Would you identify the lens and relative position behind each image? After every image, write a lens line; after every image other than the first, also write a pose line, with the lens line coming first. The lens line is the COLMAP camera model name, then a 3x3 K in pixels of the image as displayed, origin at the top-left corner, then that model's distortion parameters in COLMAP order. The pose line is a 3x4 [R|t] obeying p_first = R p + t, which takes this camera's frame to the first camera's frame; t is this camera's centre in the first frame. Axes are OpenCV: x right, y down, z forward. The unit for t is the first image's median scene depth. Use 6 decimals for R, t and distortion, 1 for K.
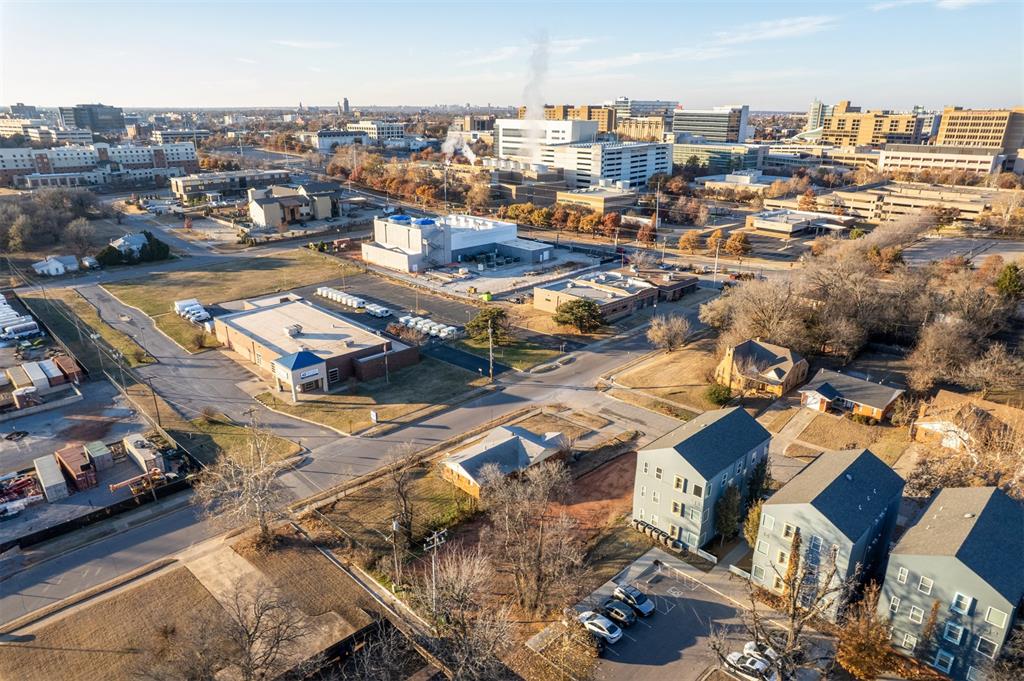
lens RADIAL K [[668.7, 0, 517.3], [0, 668.7, 349.1], [0, 0, 1]] dist [-0.078356, 0.069297]
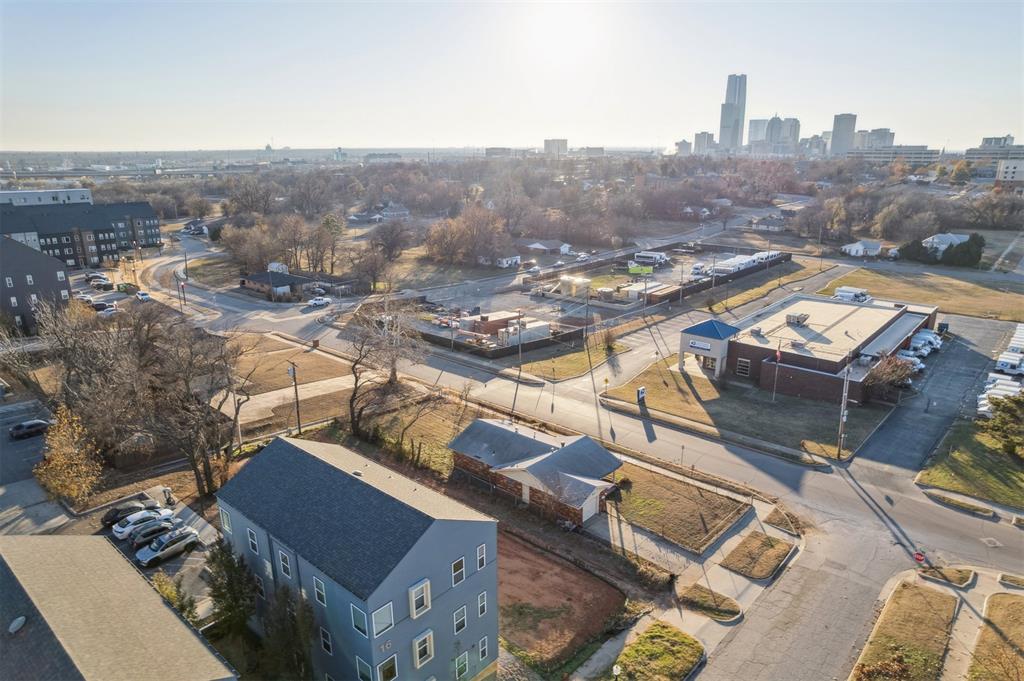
lens RADIAL K [[663.2, 0, 513.2], [0, 663.2, 346.8], [0, 0, 1]] dist [-0.082087, 0.074012]
pose [[0.078934, 0.285386, -0.955157, 0.419565], [-0.344205, 0.907021, 0.242559, -0.073546], [0.935571, 0.309624, 0.169826, 0.574062]]
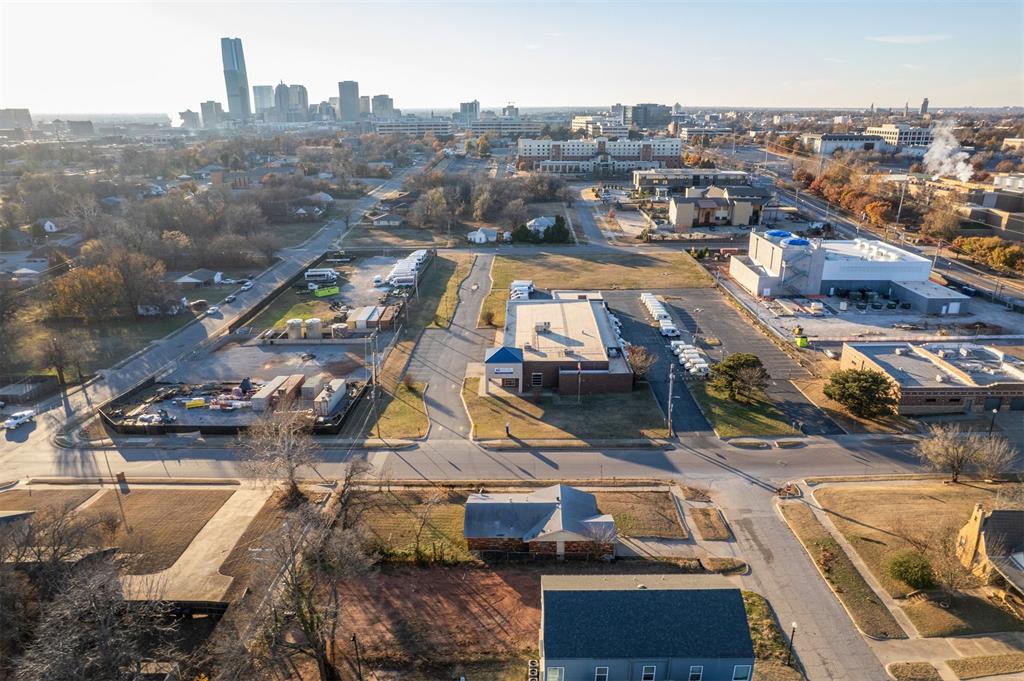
lens RADIAL K [[668.7, 0, 517.3], [0, 668.7, 349.1], [0, 0, 1]] dist [-0.078356, 0.069297]
pose [[0.707266, 0.234744, -0.666835, 0.330275], [-0.235134, 0.967670, 0.091255, -0.081995], [0.666698, 0.092254, 0.739596, 0.238817]]
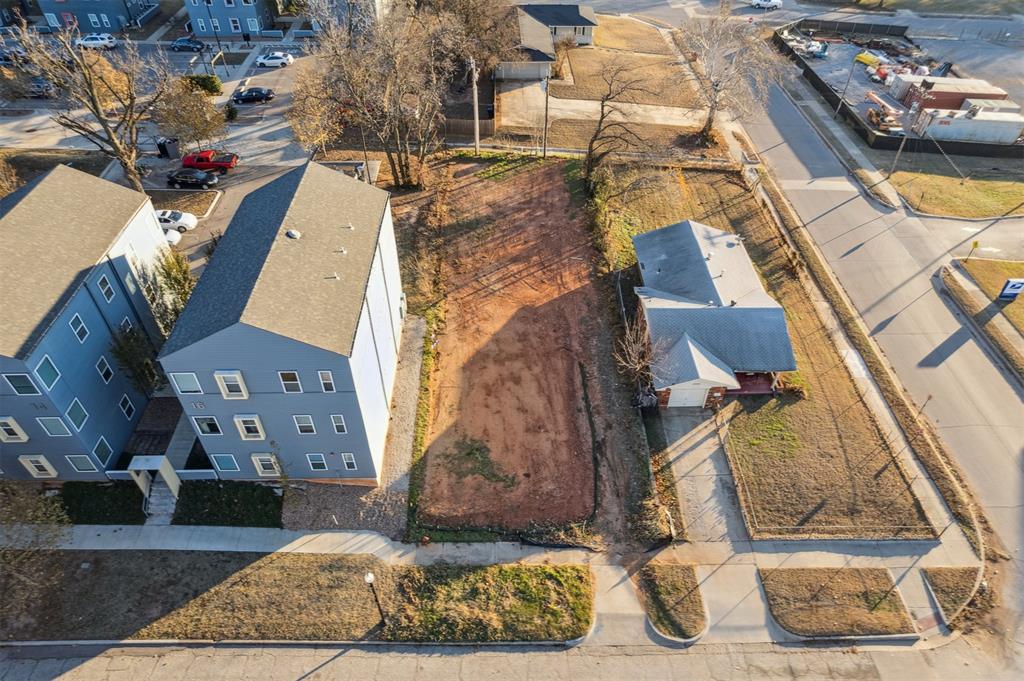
lens RADIAL K [[657.4, 0, 516.1], [0, 657.4, 352.9], [0, 0, 1]] dist [-0.081405, 0.074926]
pose [[-0.682294, 0.497557, -0.535641, 0.259810], [-0.260815, 0.518801, 0.814138, -0.136644], [0.682971, 0.695185, -0.224204, 0.724191]]
